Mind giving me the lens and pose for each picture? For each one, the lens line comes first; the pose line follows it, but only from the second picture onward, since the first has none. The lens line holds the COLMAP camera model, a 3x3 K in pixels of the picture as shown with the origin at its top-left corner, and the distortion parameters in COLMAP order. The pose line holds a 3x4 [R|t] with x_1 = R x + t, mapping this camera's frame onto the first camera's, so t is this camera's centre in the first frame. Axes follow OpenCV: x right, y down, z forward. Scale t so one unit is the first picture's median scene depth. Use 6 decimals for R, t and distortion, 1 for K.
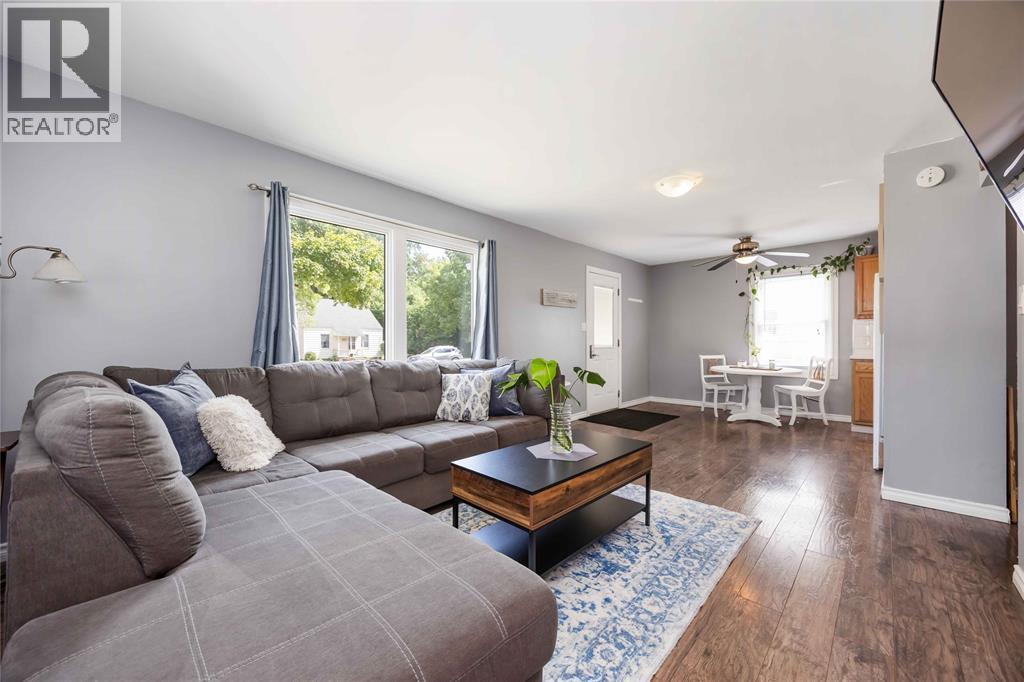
lens RADIAL K [[395.4, 0, 515.2], [0, 395.4, 344.9], [0, 0, 1]] dist [-0.000130, -0.000181]
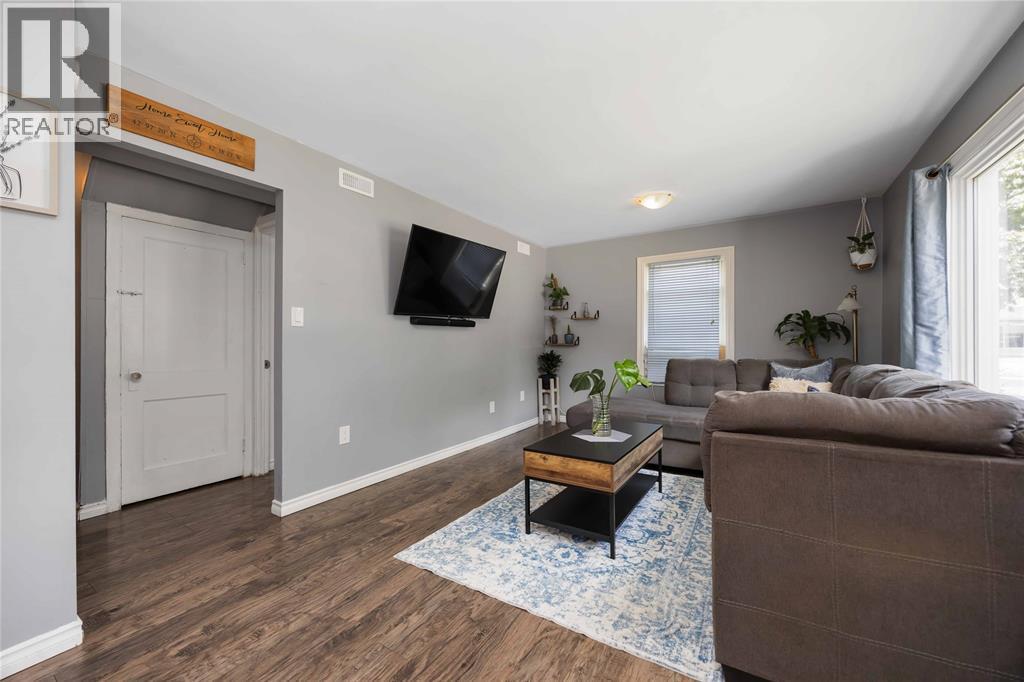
lens RADIAL K [[392.2, 0, 512.0], [0, 392.2, 341.0], [0, 0, 1]] dist [0.000744, 0.000075]
pose [[-0.983159, 0.000664, -0.182754, 0.600775], [0.001042, 0.999998, -0.001975, -0.016839], [0.182752, -0.002133, -0.983157, 2.121951]]
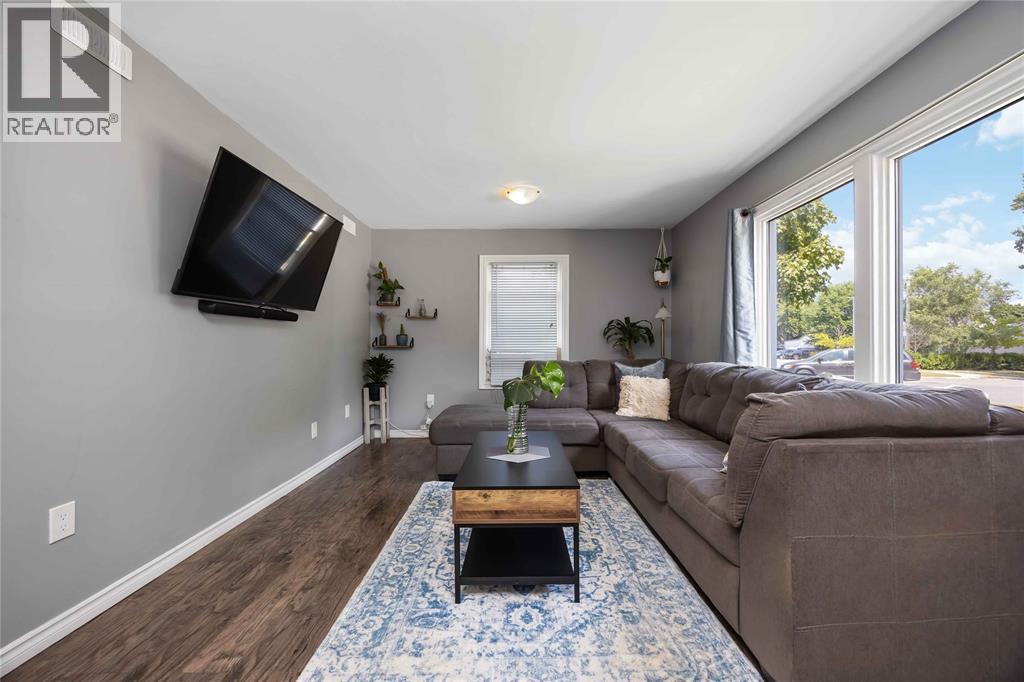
lens RADIAL K [[395.4, 0, 515.2], [0, 395.4, 344.9], [0, 0, 1]] dist [-0.000130, -0.000181]
pose [[-0.728416, -0.002621, -0.685131, 0.818519], [-0.002394, 0.999996, -0.001280, -0.007382], [0.685131, 0.000708, -0.728419, 1.735841]]
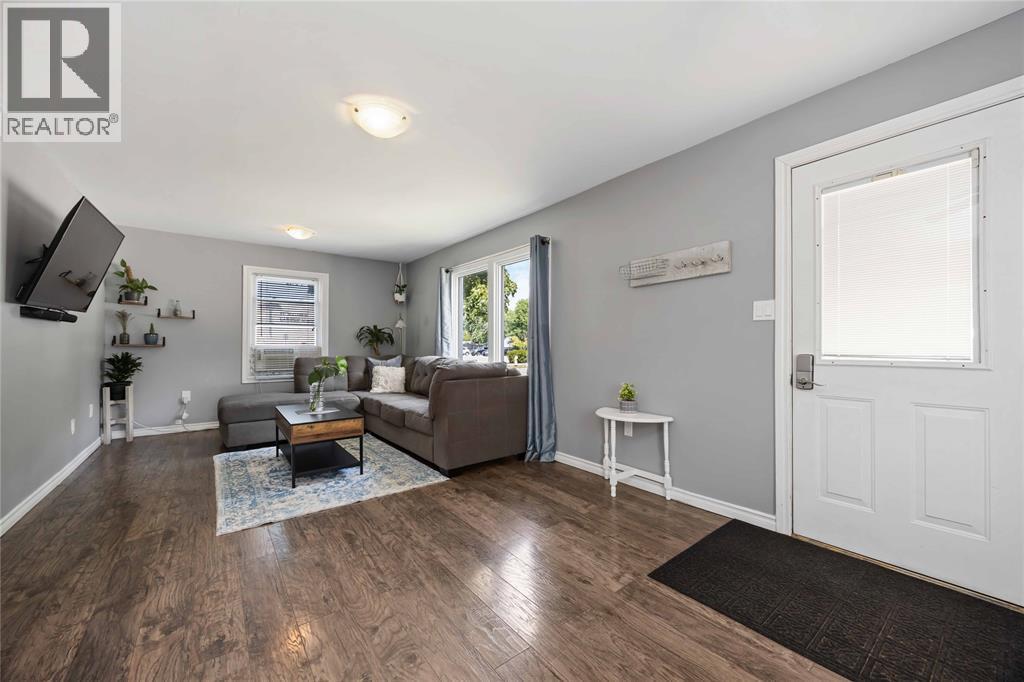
lens RADIAL K [[395.4, 0, 515.2], [0, 395.4, 344.9], [0, 0, 1]] dist [-0.000130, -0.000181]
pose [[-0.163474, -0.004002, -0.986540, 1.629375], [-0.009036, 0.999956, -0.002559, -0.015328], [0.986506, 0.008496, -0.163502, 2.098145]]
